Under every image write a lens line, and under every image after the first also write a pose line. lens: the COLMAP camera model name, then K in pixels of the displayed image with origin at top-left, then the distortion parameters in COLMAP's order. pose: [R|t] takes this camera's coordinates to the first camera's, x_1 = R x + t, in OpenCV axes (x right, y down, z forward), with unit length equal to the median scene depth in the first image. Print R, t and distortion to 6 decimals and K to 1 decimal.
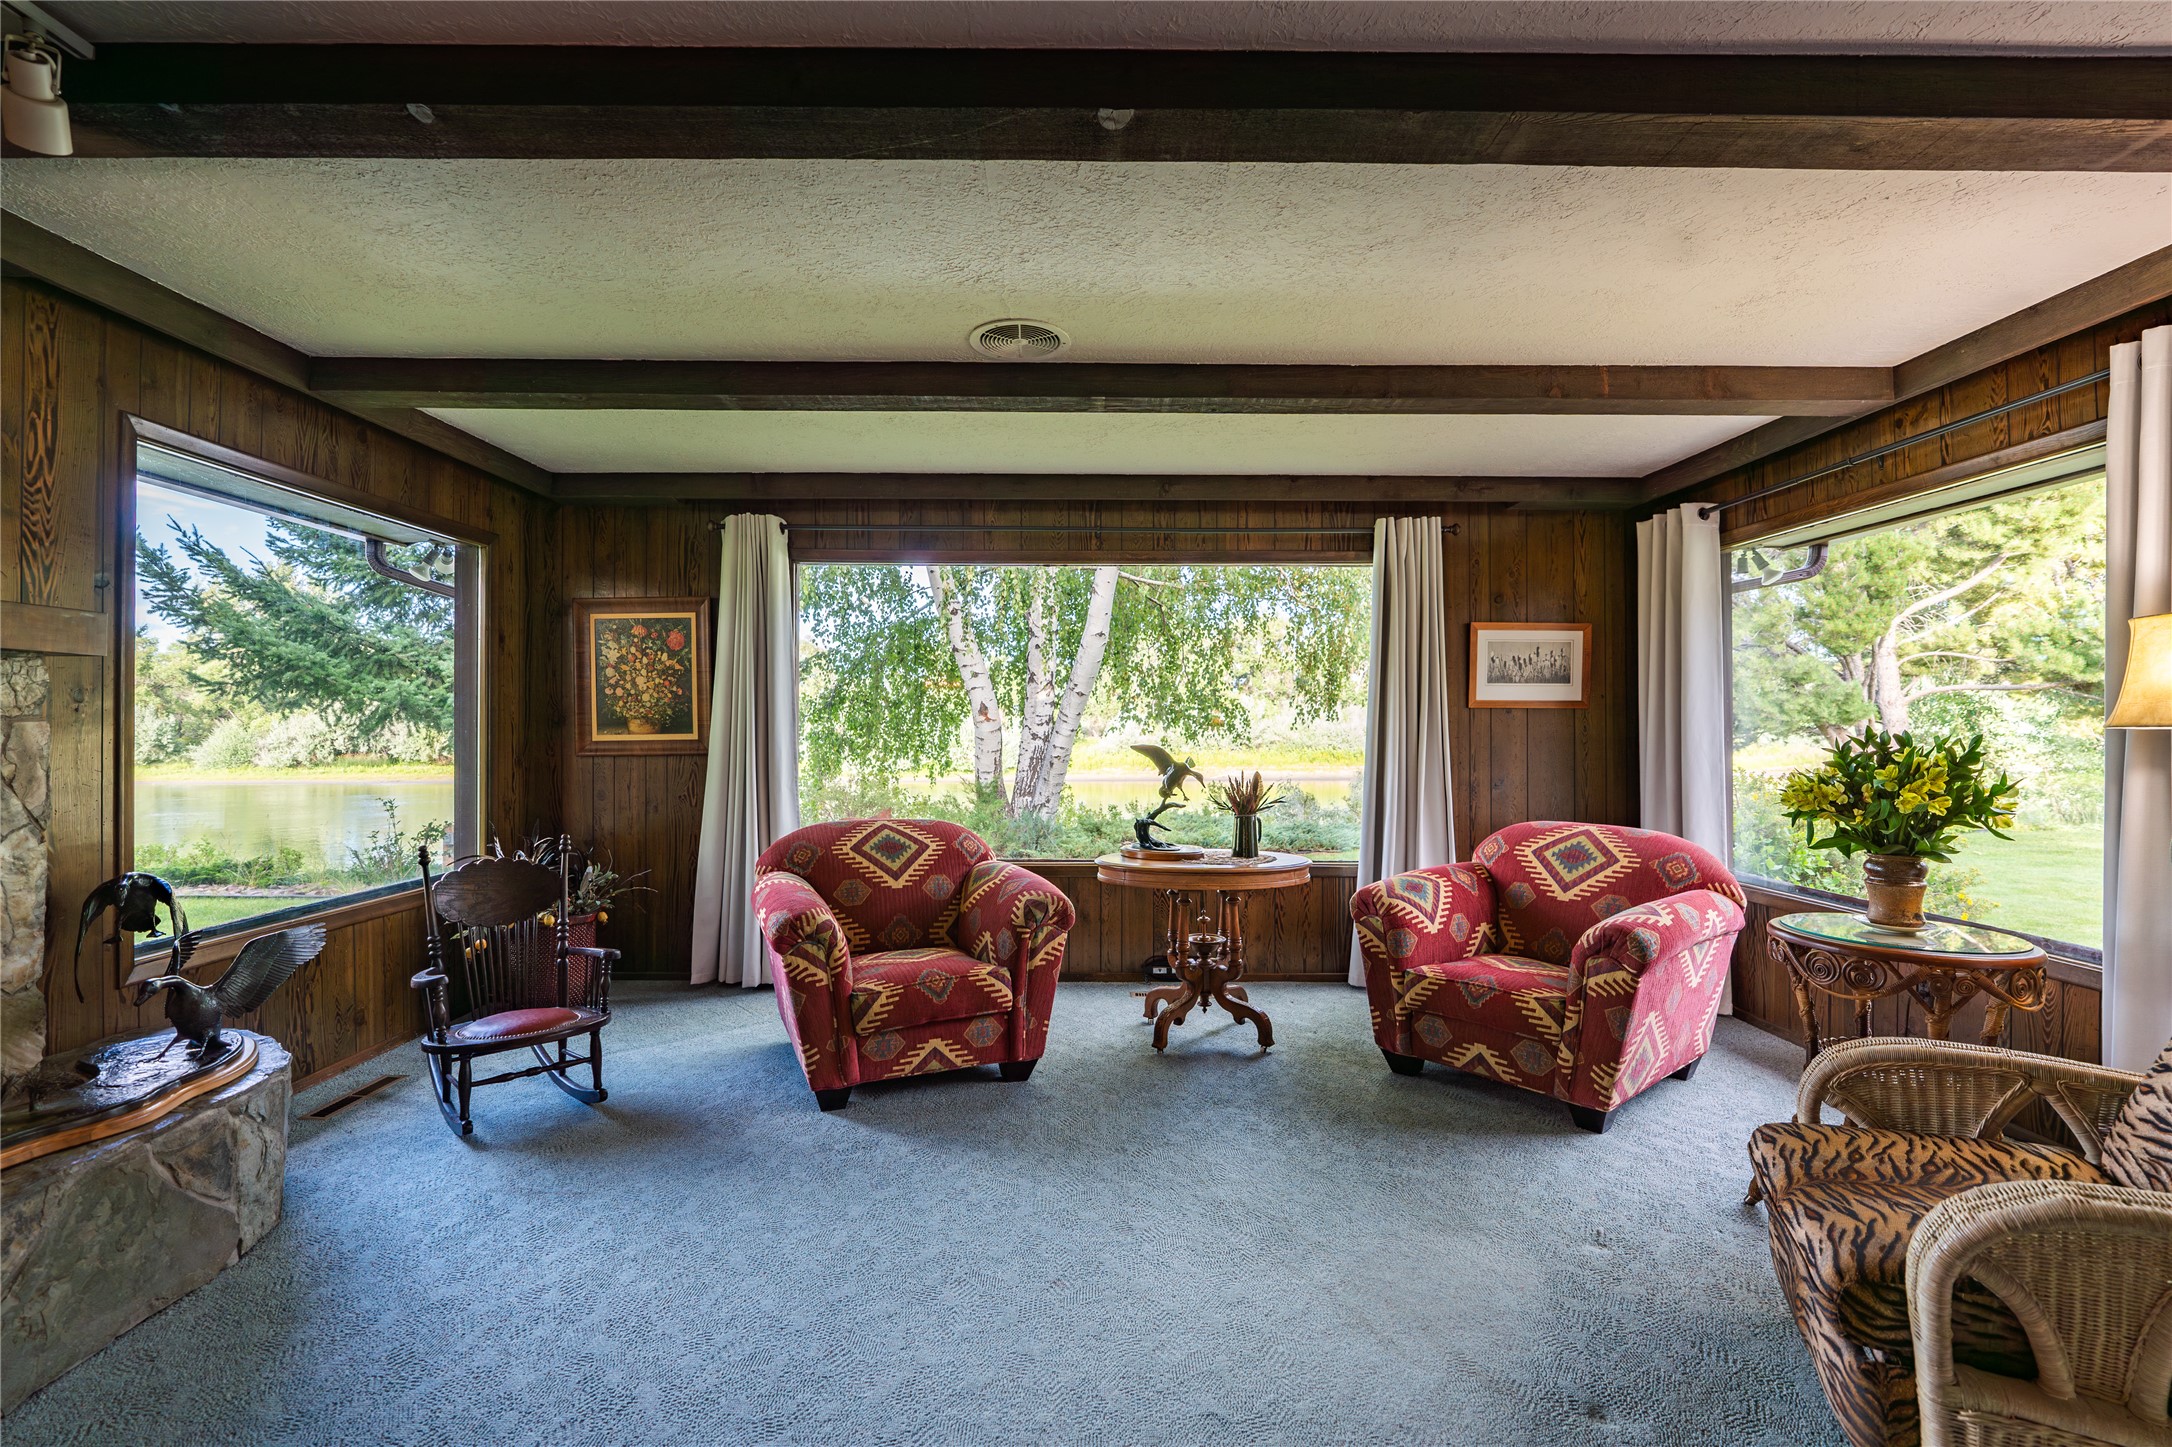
lens RADIAL K [[980.3, 0, 1089.1], [0, 980.3, 730.7], [0, 0, 1]] dist [-0.002914, 0.000711]
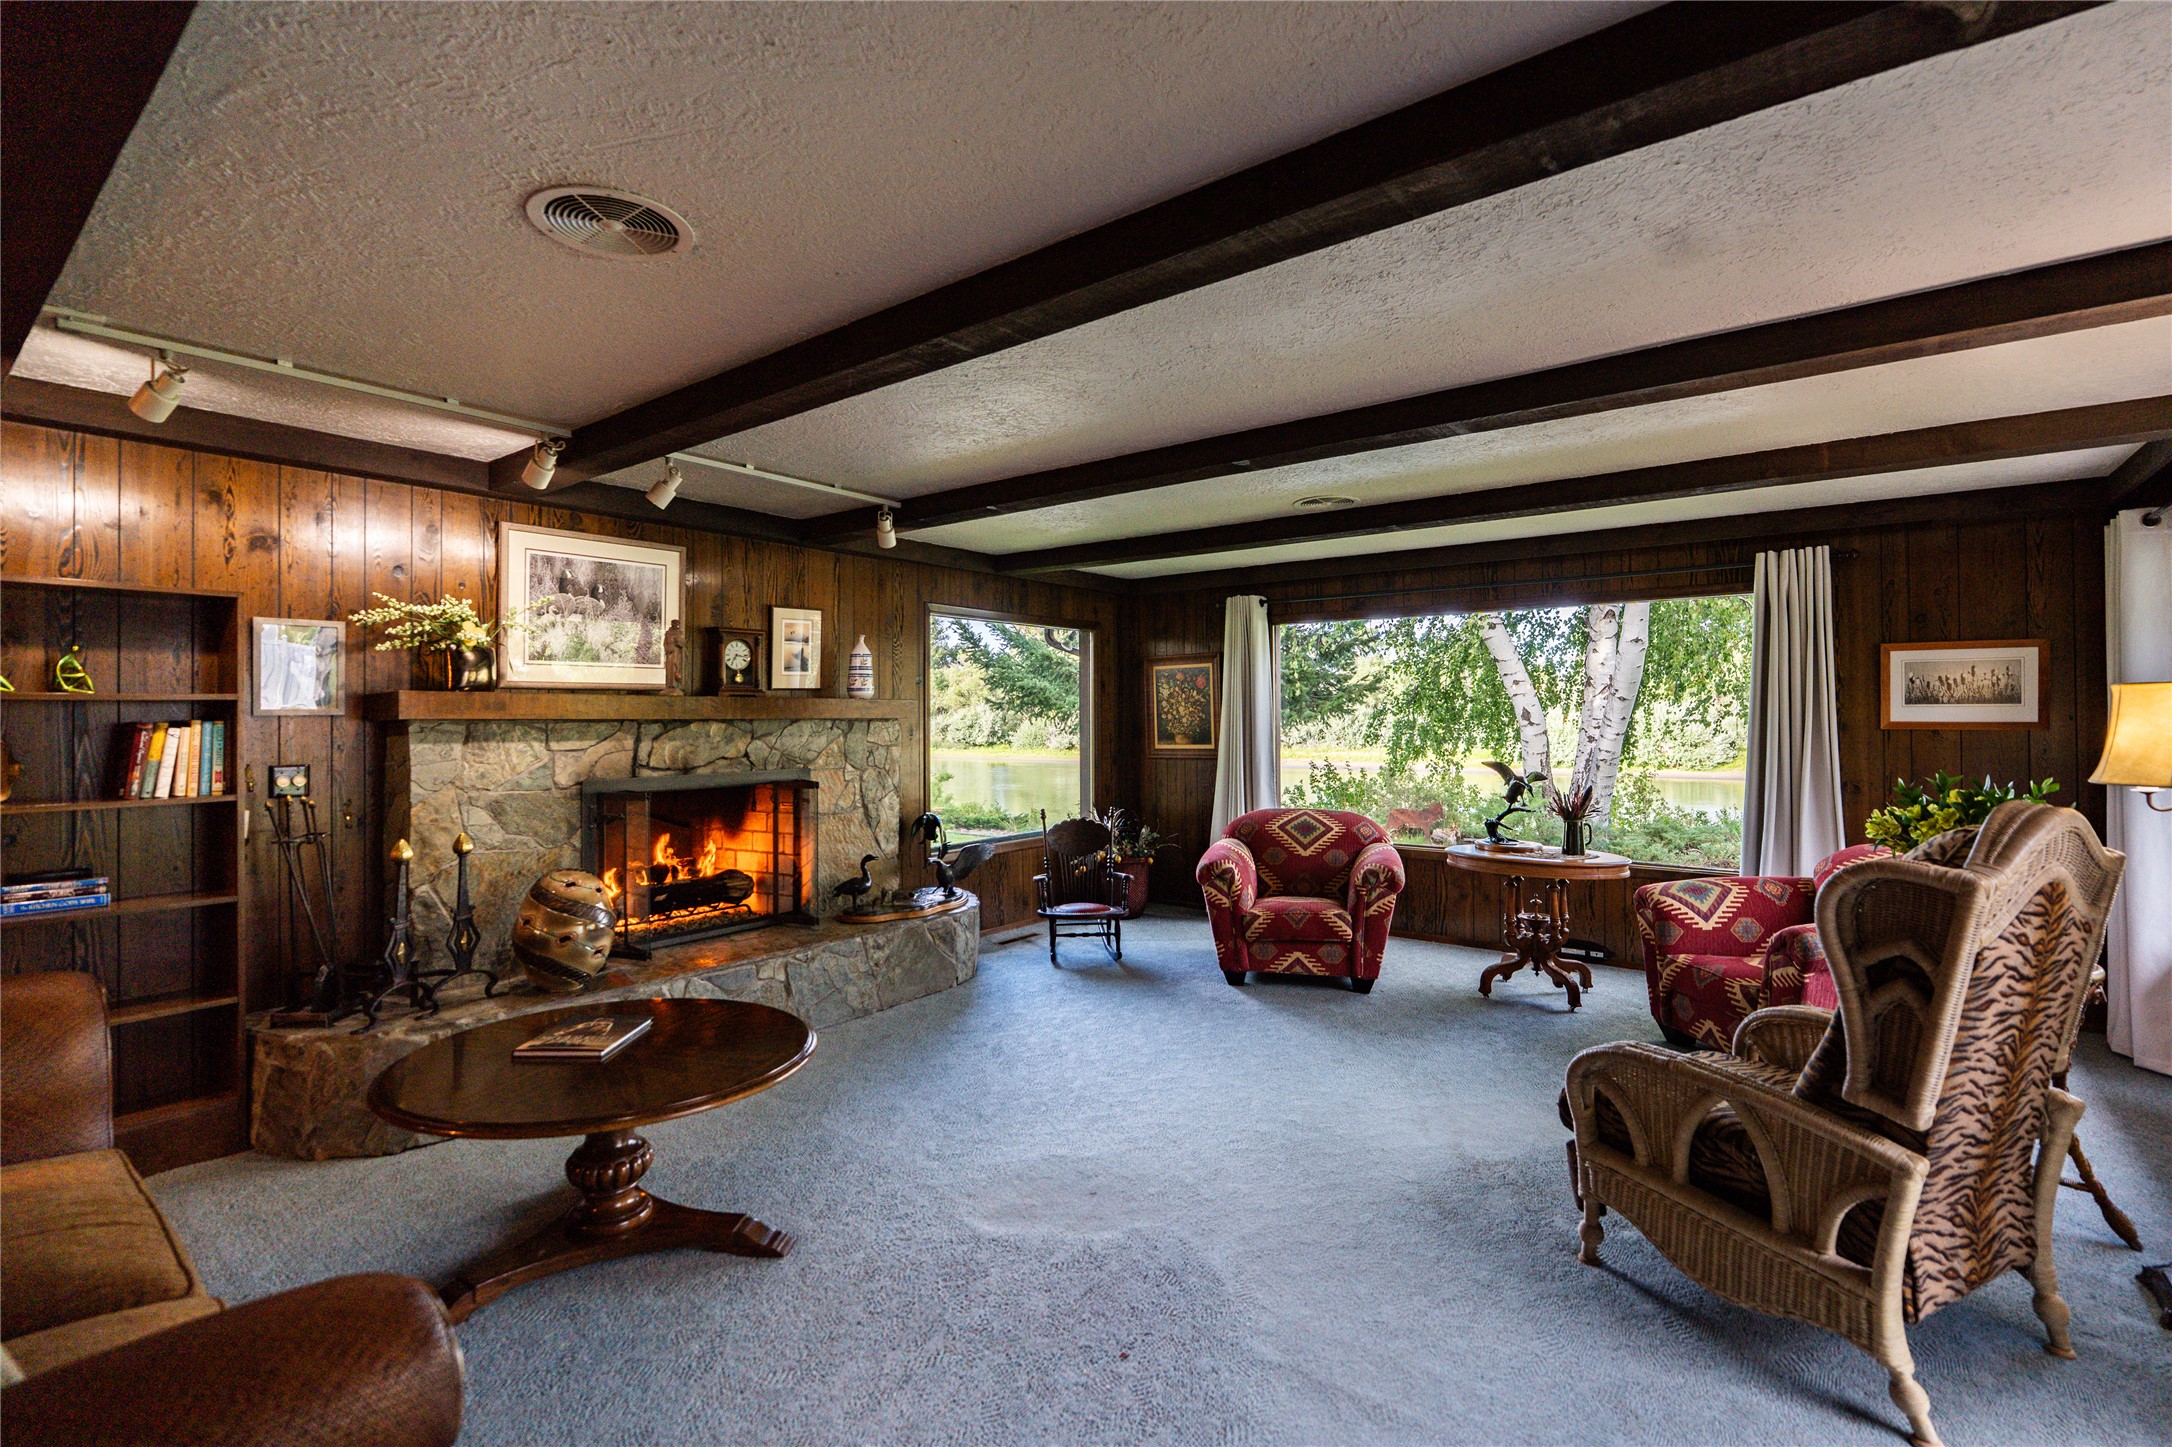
lens RADIAL K [[980.3, 0, 1089.1], [0, 980.3, 730.7], [0, 0, 1]] dist [-0.002914, 0.000711]
pose [[0.785922, 0.004130, -0.618312, 0.521751], [0.003183, 0.999937, 0.010726, -0.049289], [0.618318, -0.010398, 0.785859, -0.397501]]
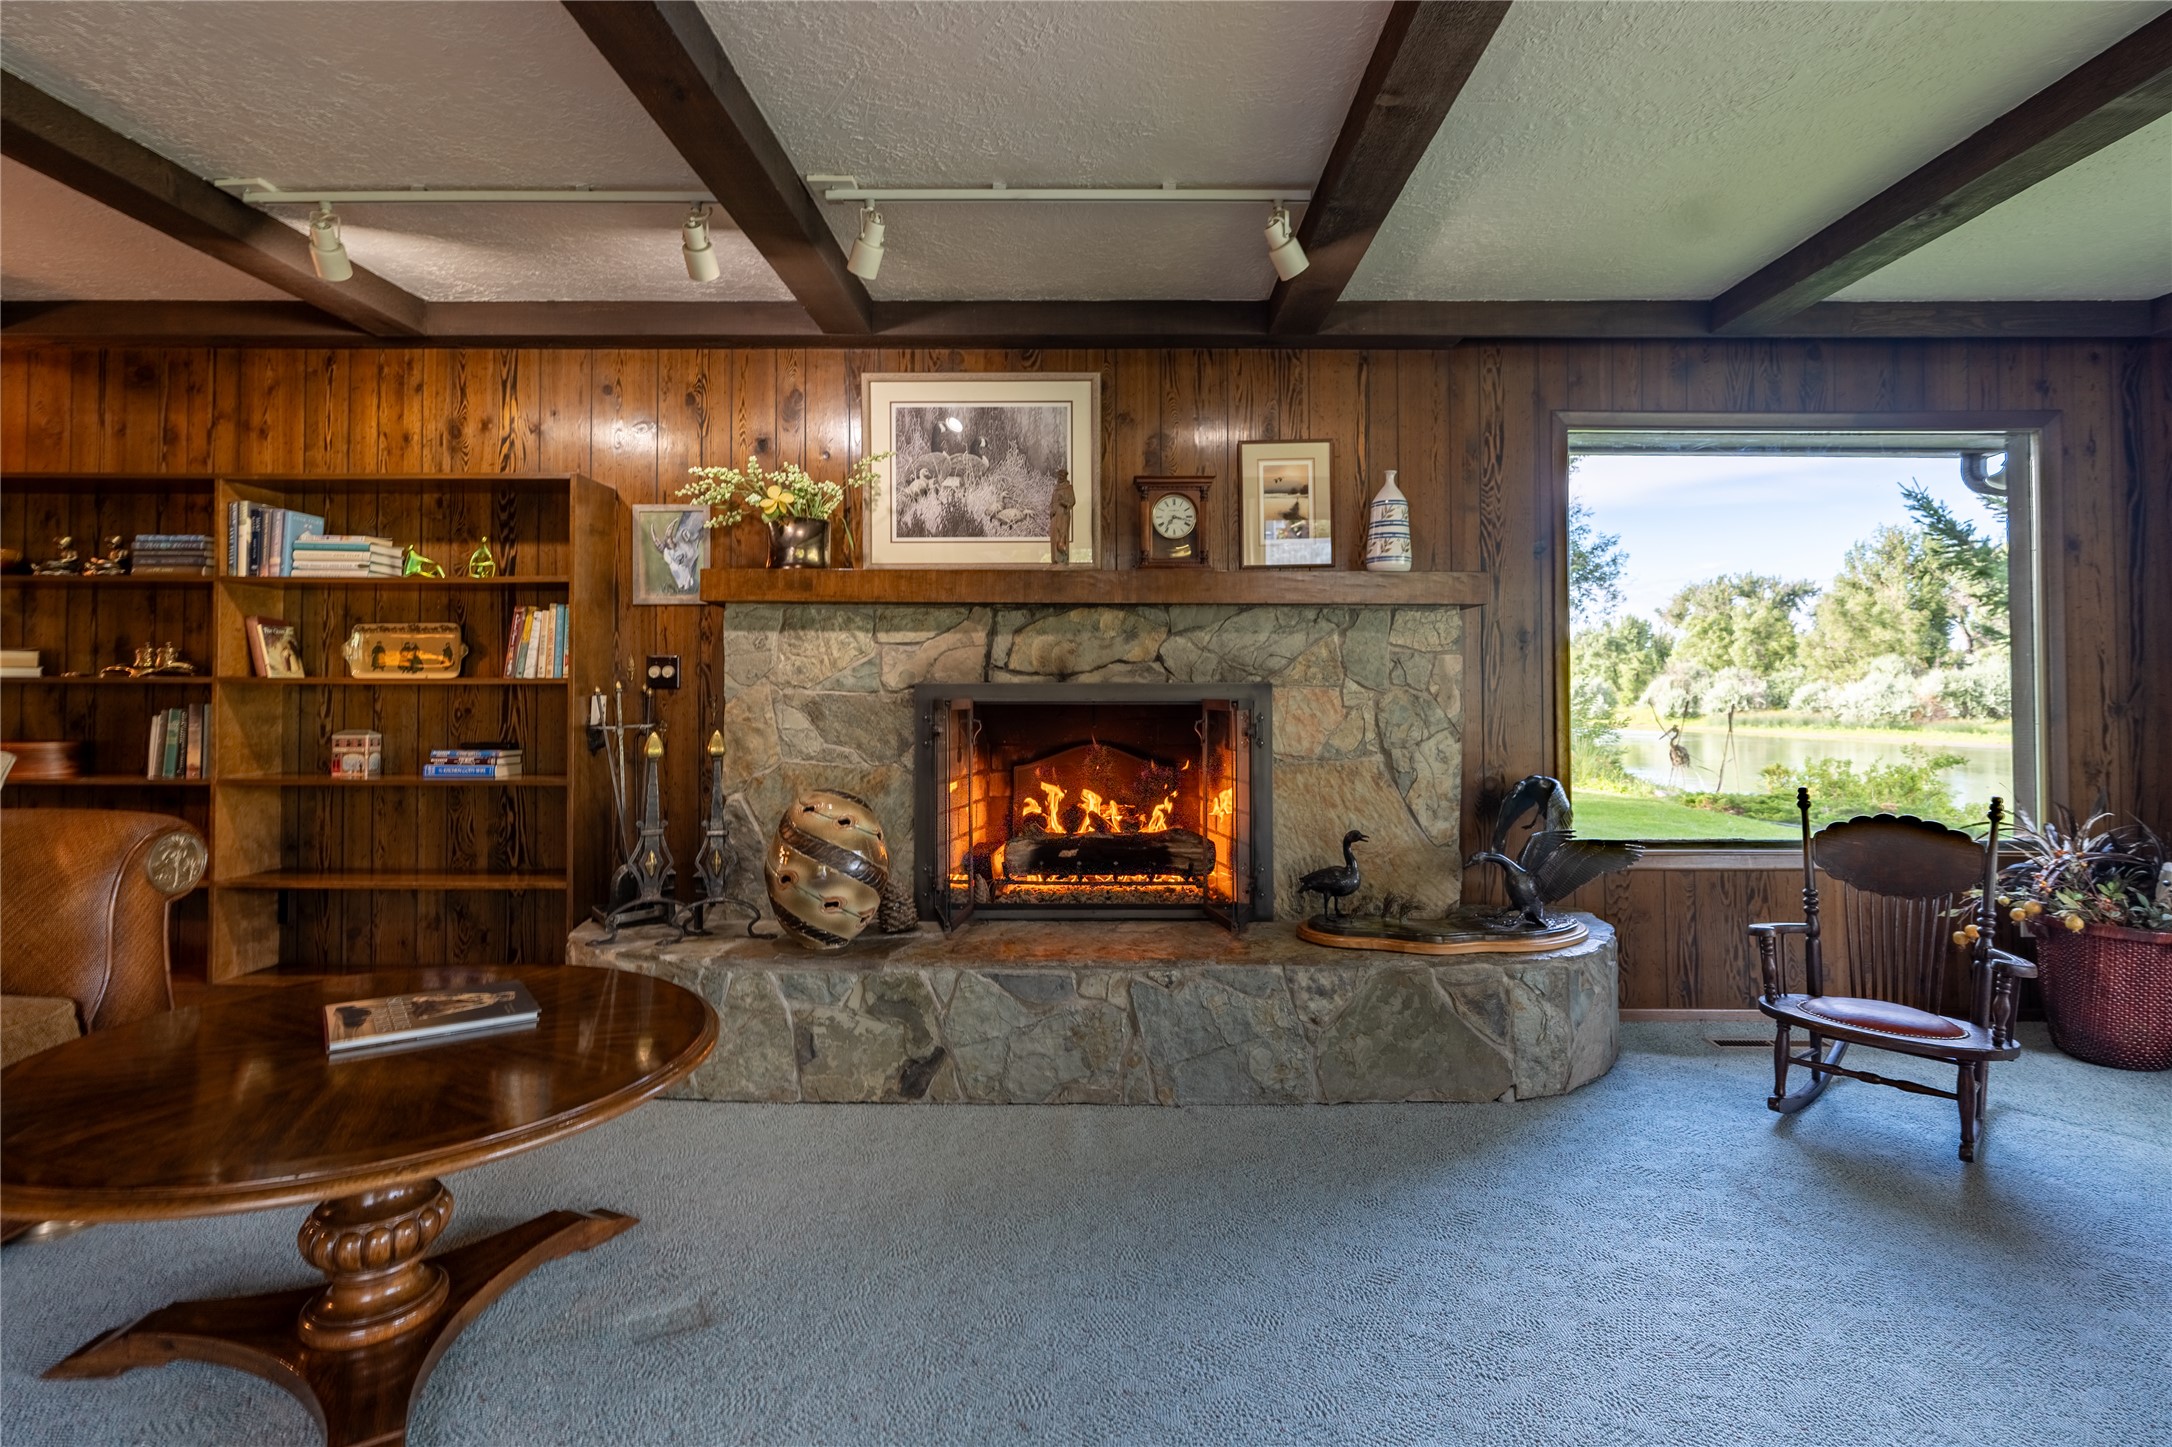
lens RADIAL K [[1007.2, 0, 1096.0], [0, 1007.2, 679.6], [0, 0, 1]] dist [-0.002893, -0.000143]
pose [[-0.014240, -0.013993, -0.999801, 0.247739], [-0.003919, 0.999895, -0.013939, 0.032119], [0.999891, 0.003719, -0.014293, 0.342614]]
